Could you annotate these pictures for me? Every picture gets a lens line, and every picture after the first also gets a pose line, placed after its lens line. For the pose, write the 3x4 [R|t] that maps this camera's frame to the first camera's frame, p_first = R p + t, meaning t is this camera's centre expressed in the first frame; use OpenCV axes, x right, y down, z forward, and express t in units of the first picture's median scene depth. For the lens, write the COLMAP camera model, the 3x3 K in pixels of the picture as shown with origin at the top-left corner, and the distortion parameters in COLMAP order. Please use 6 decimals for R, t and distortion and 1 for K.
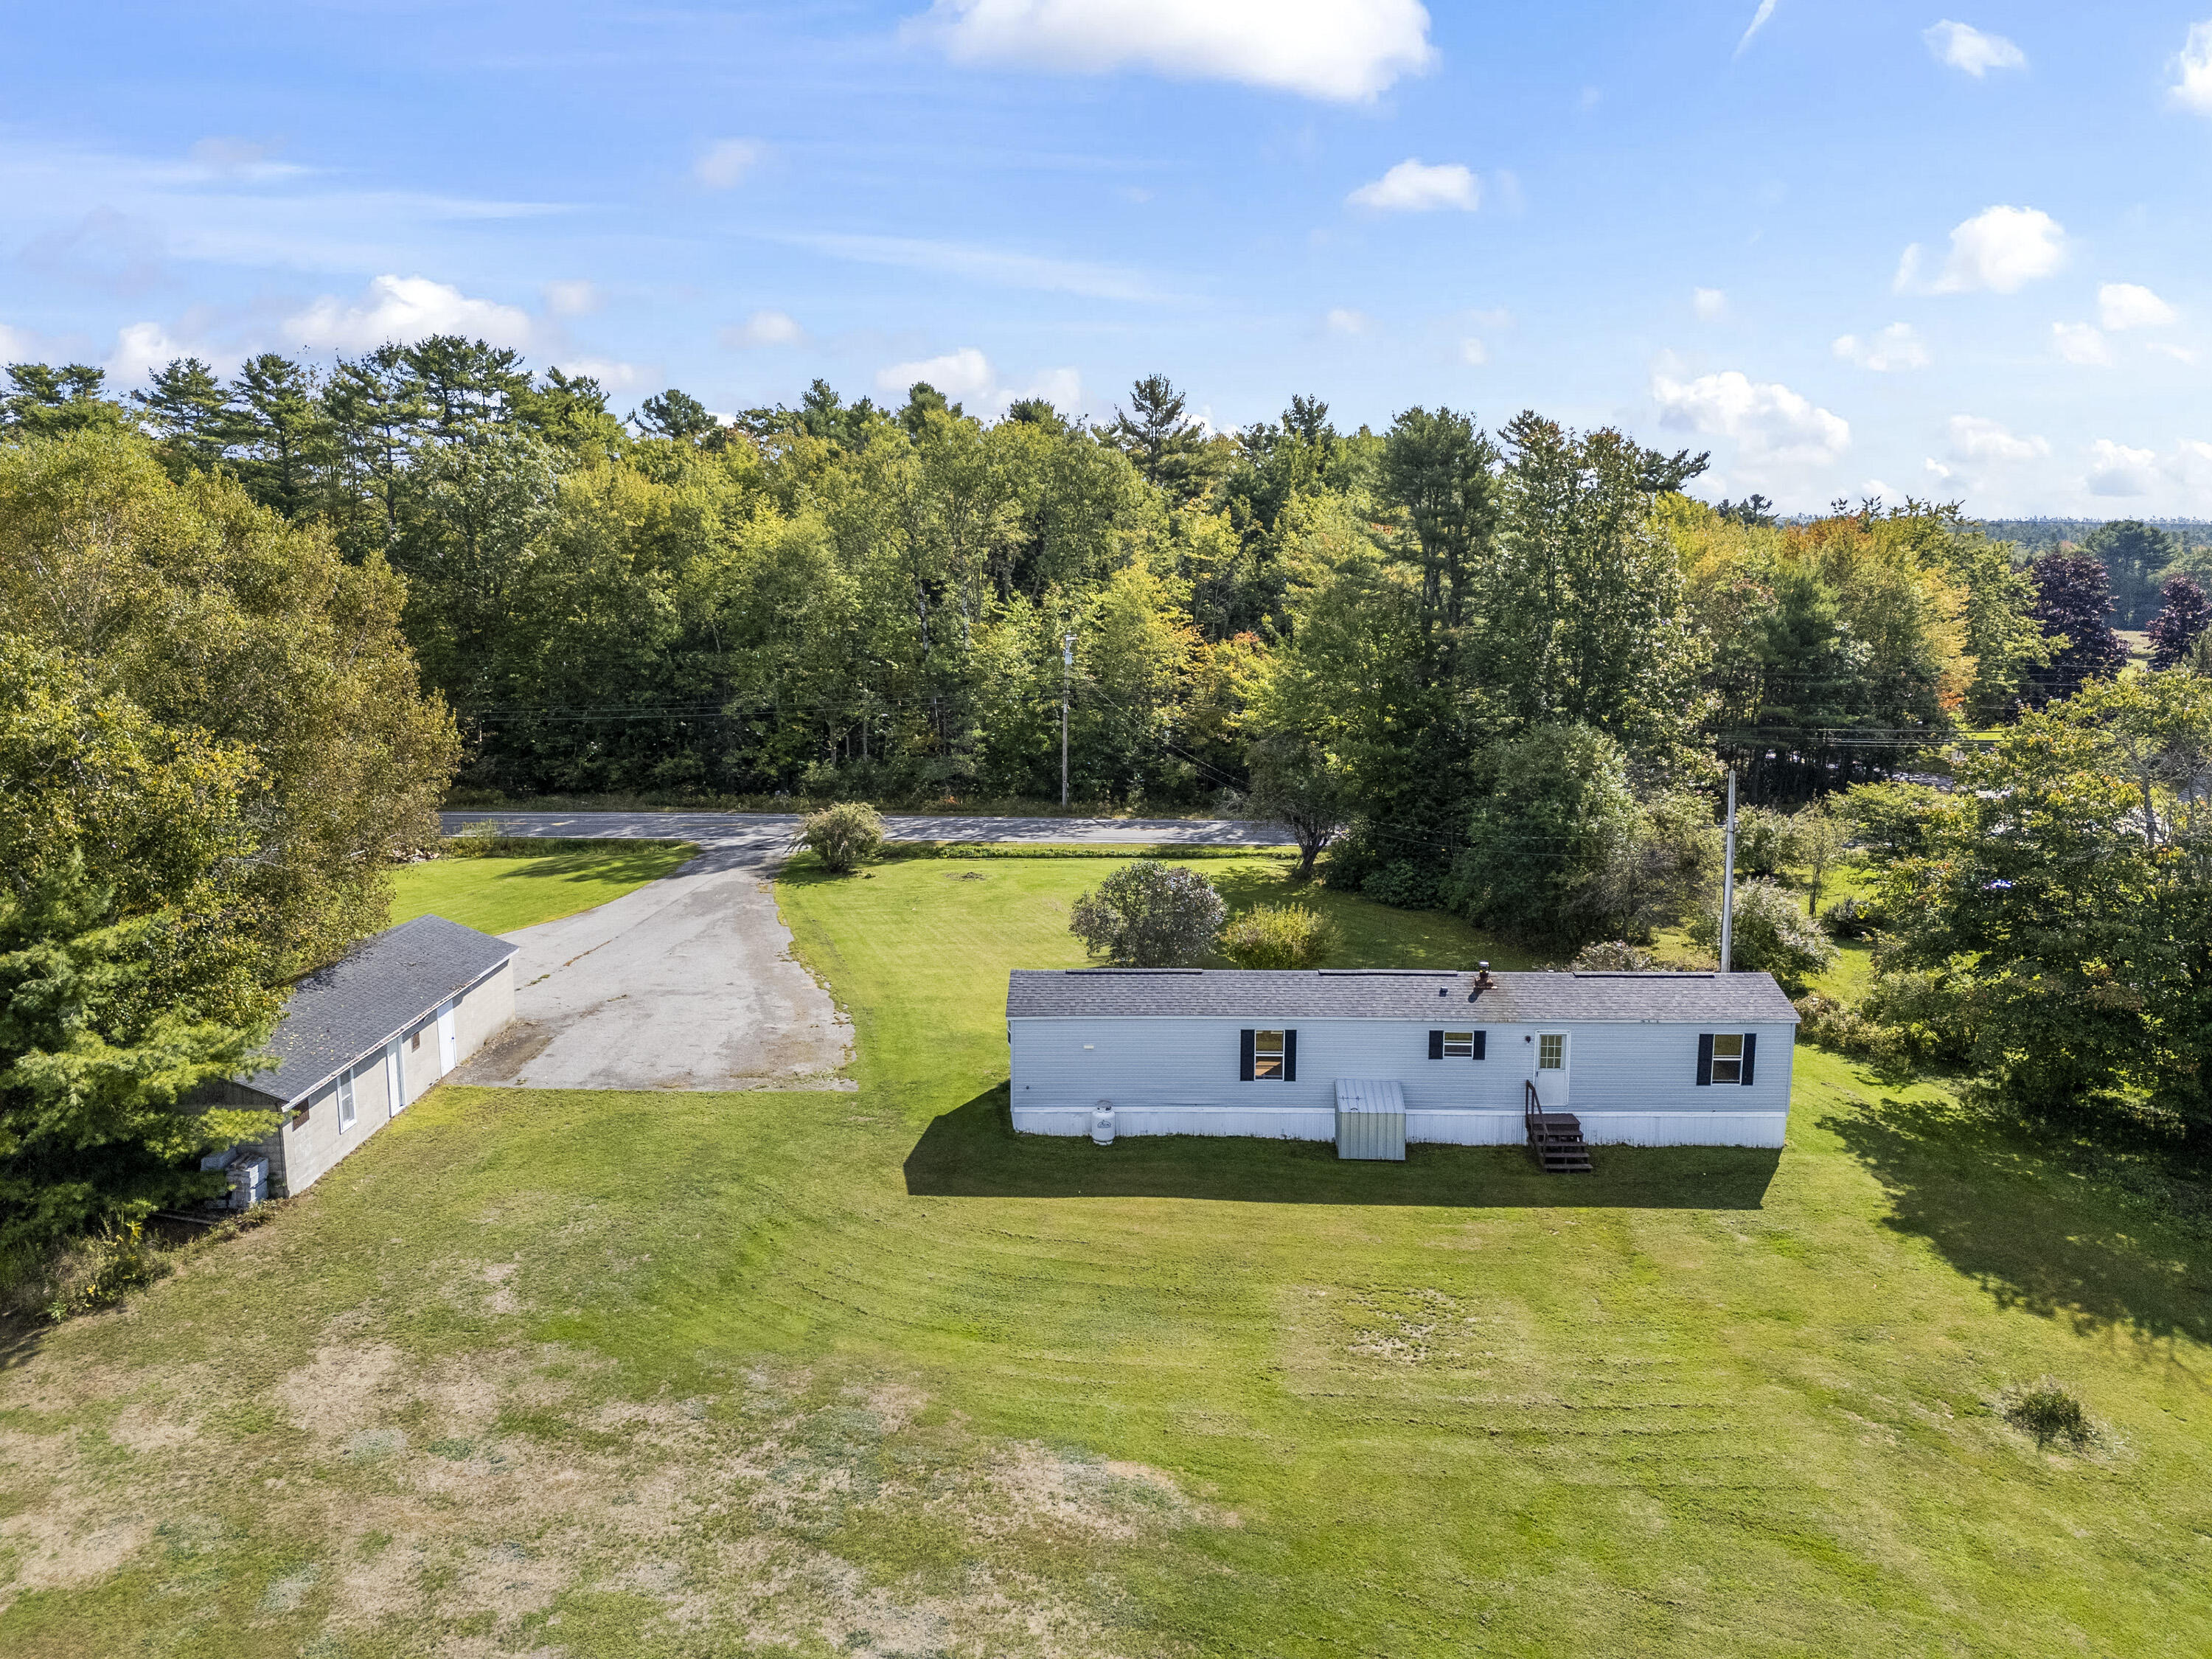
lens RADIAL K [[1634.8, 0, 1106.0], [0, 1634.8, 829.5], [0, 0, 1]] dist [0.088753, -0.079687]
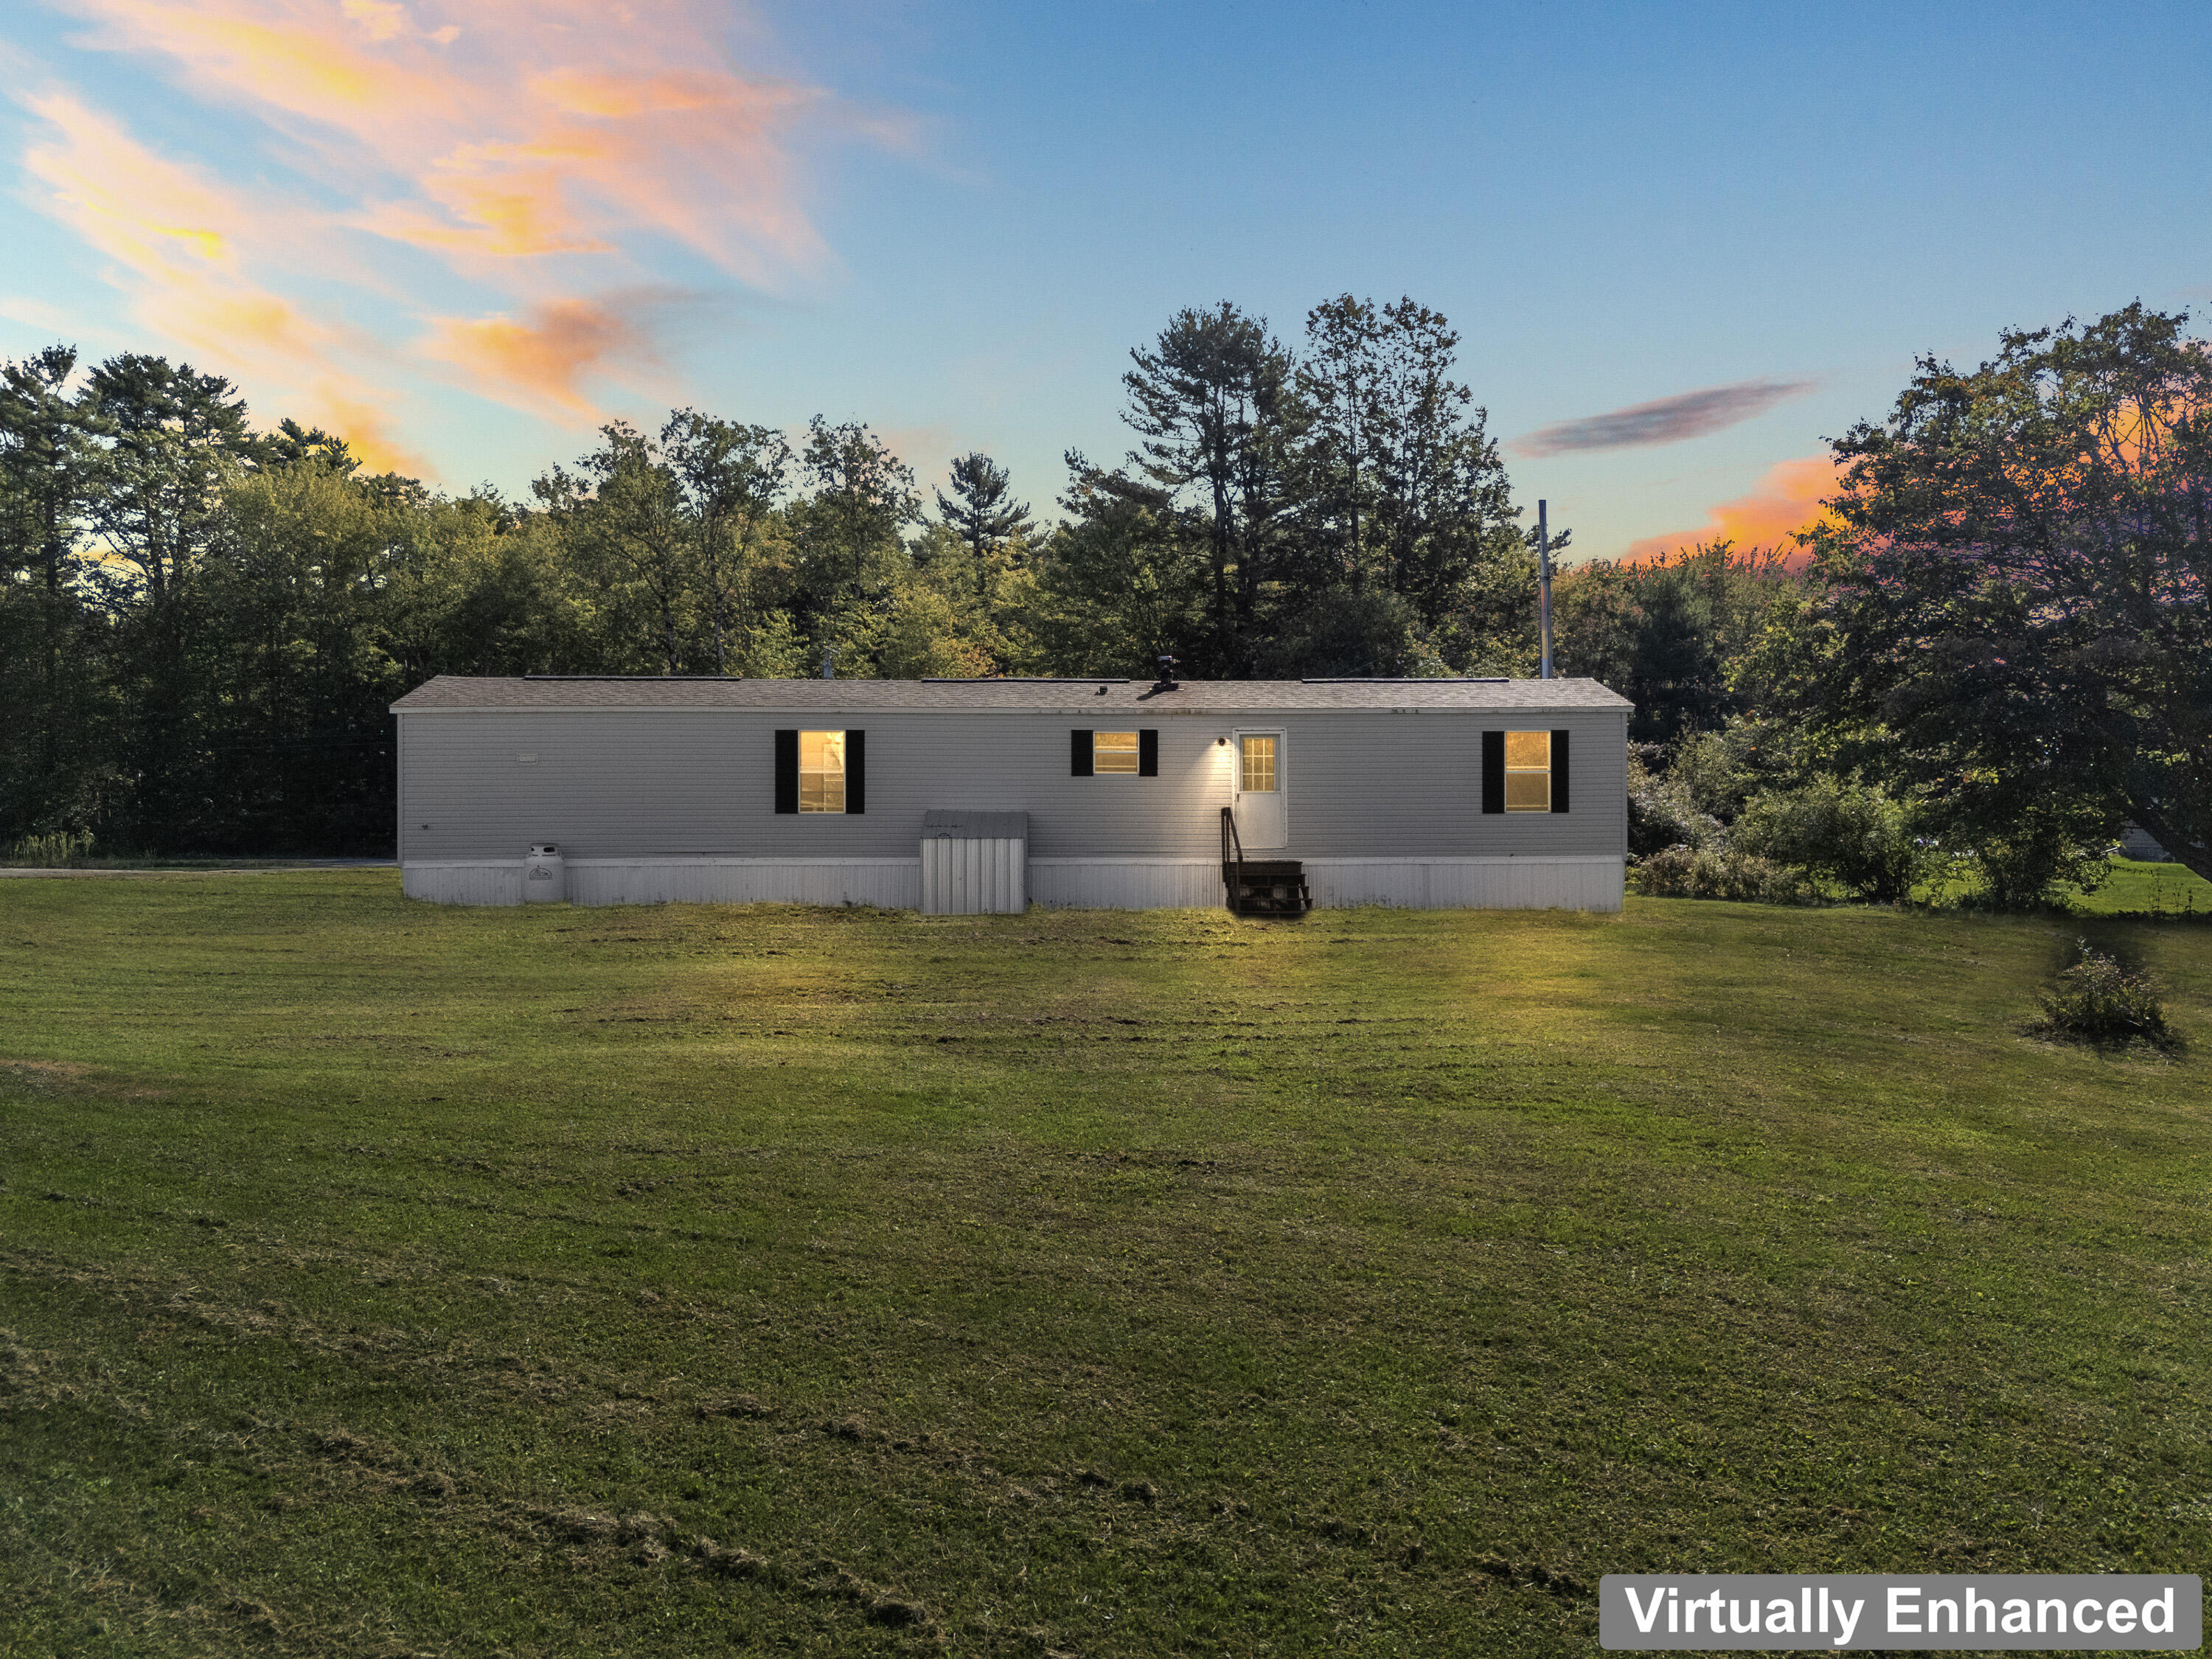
lens RADIAL K [[1634.8, 0, 1106.0], [0, 1634.8, 829.5], [0, 0, 1]] dist [0.088753, -0.079687]
pose [[0.999064, -0.001426, 0.043238, 0.089983], [0.009026, 0.984332, -0.176091, 0.134505], [-0.042310, 0.176316, 0.983424, 0.186540]]
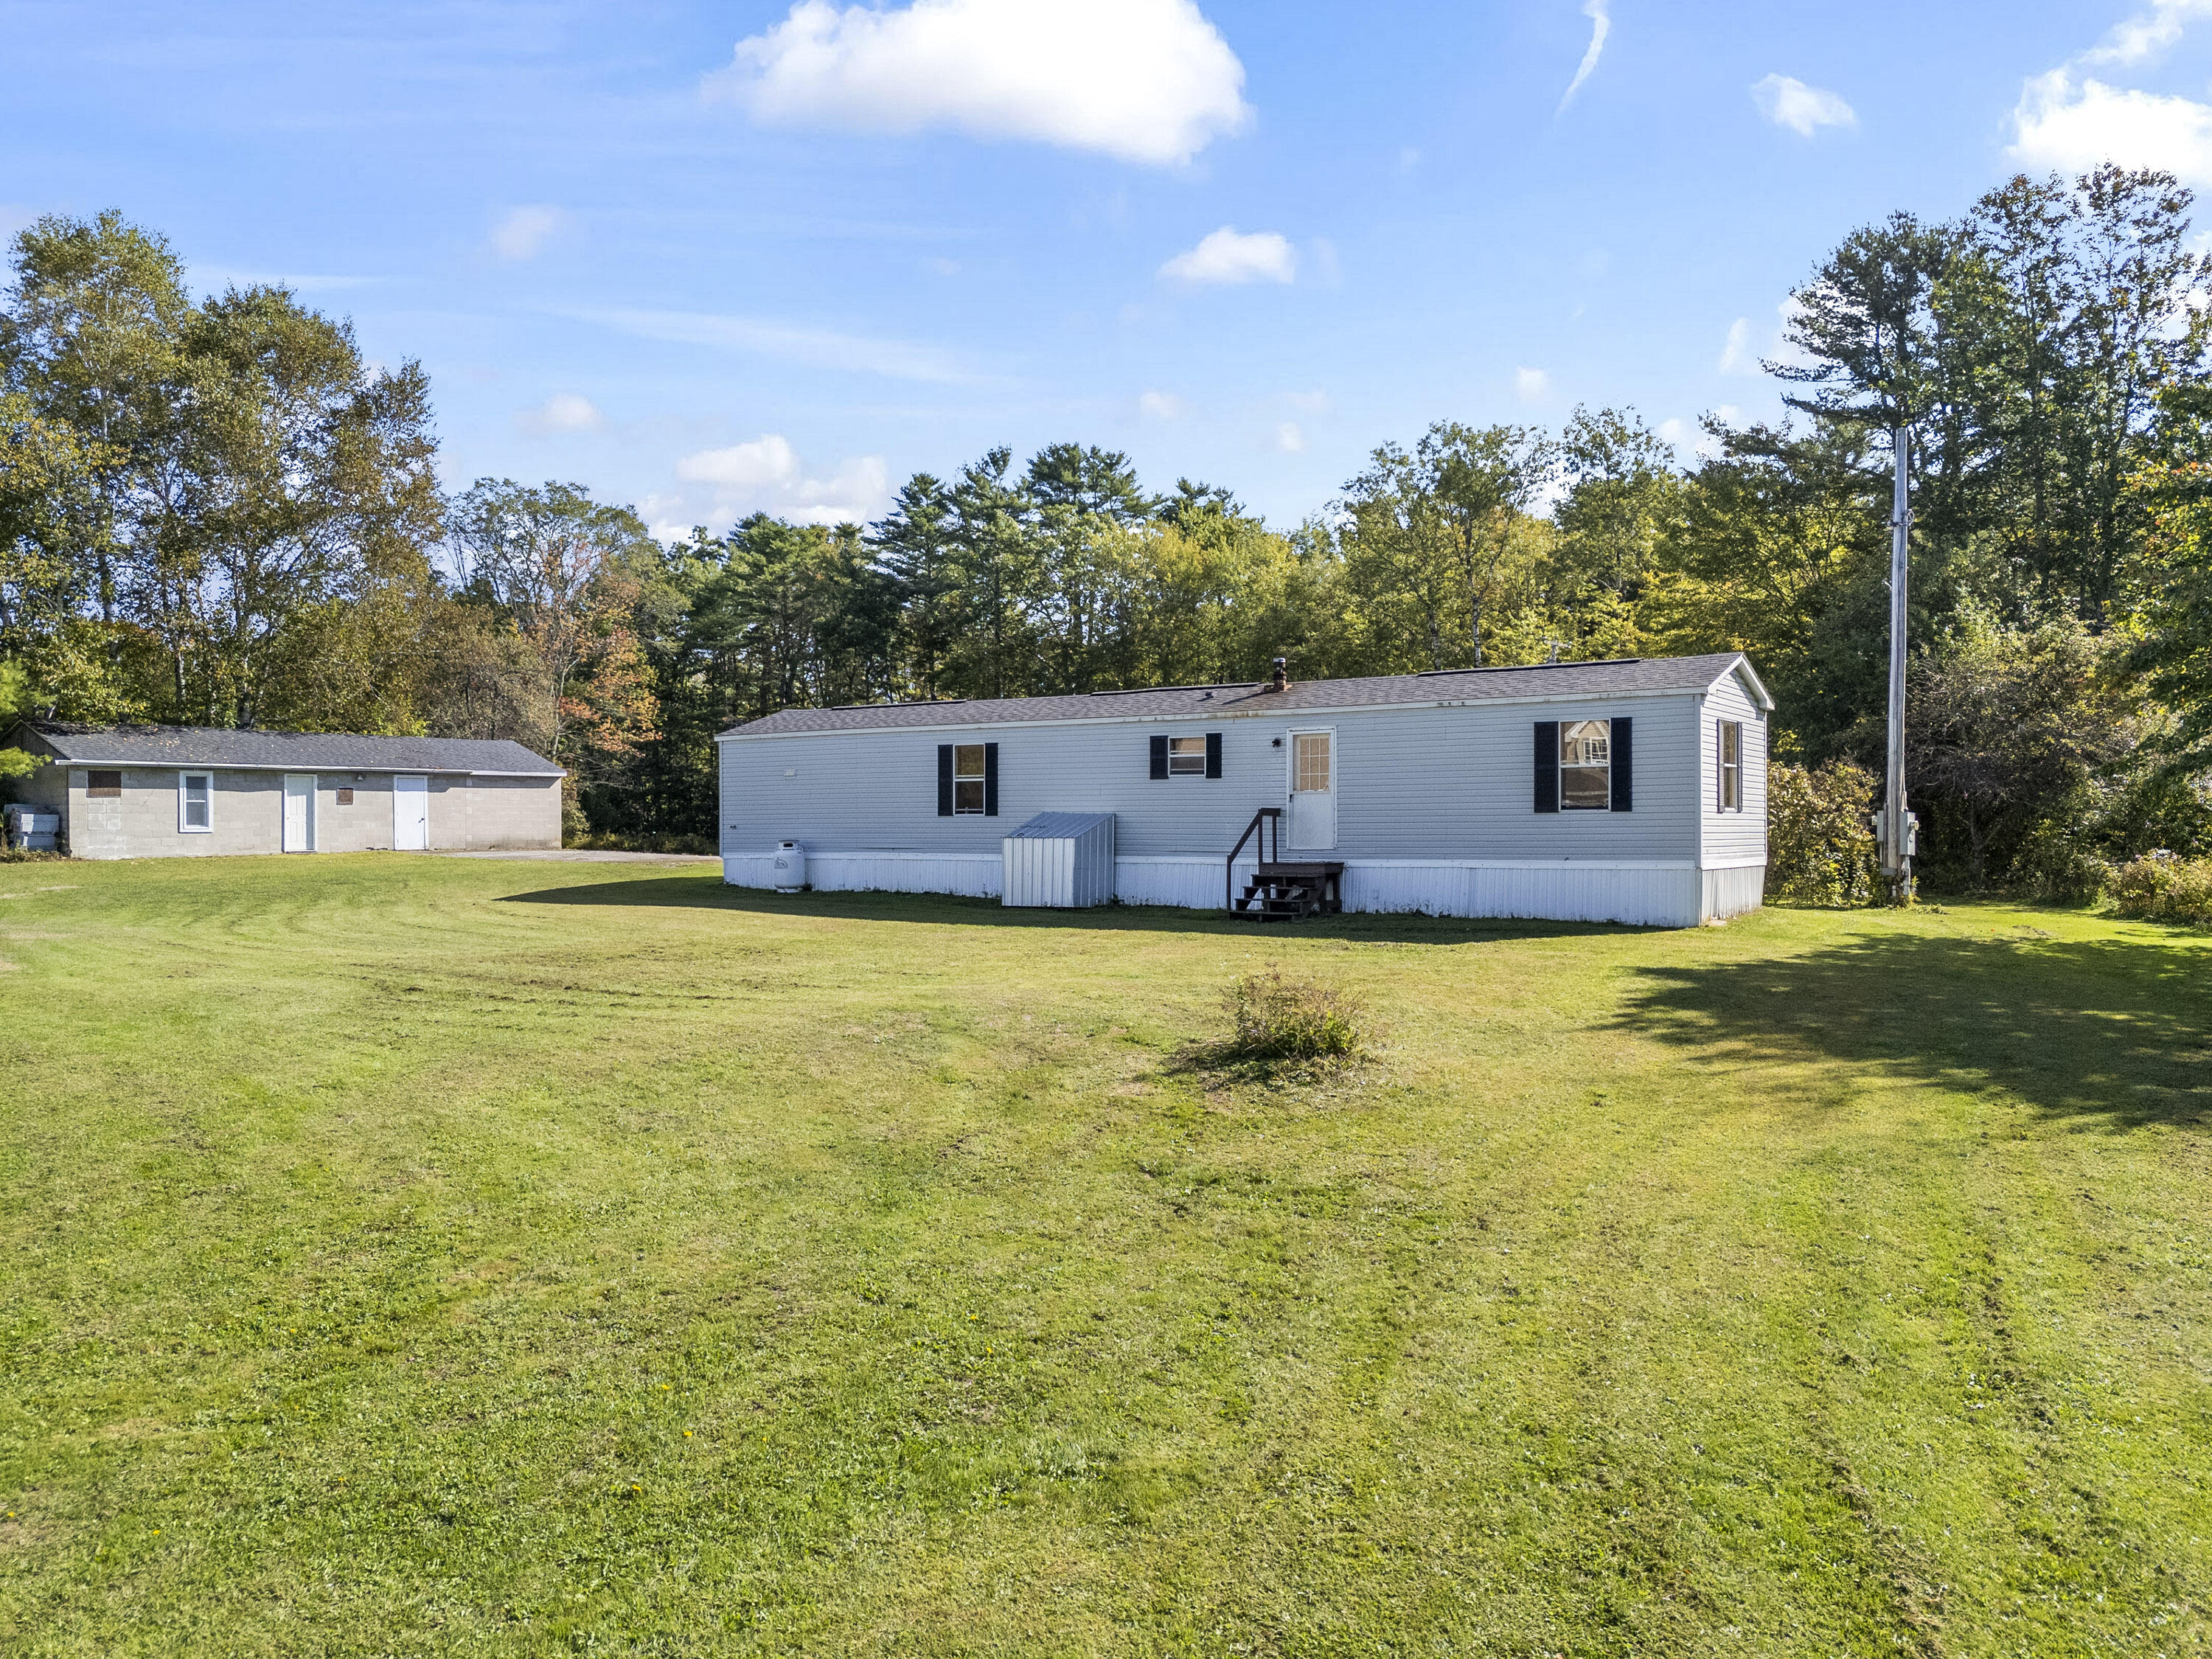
lens RADIAL K [[1634.8, 0, 1106.0], [0, 1634.8, 829.5], [0, 0, 1]] dist [0.088753, -0.079687]
pose [[0.830868, 0.000158, -0.556470, 0.275275], [-0.097221, 0.984661, -0.144882, 0.128343], [0.547911, 0.174478, 0.818139, 0.217710]]
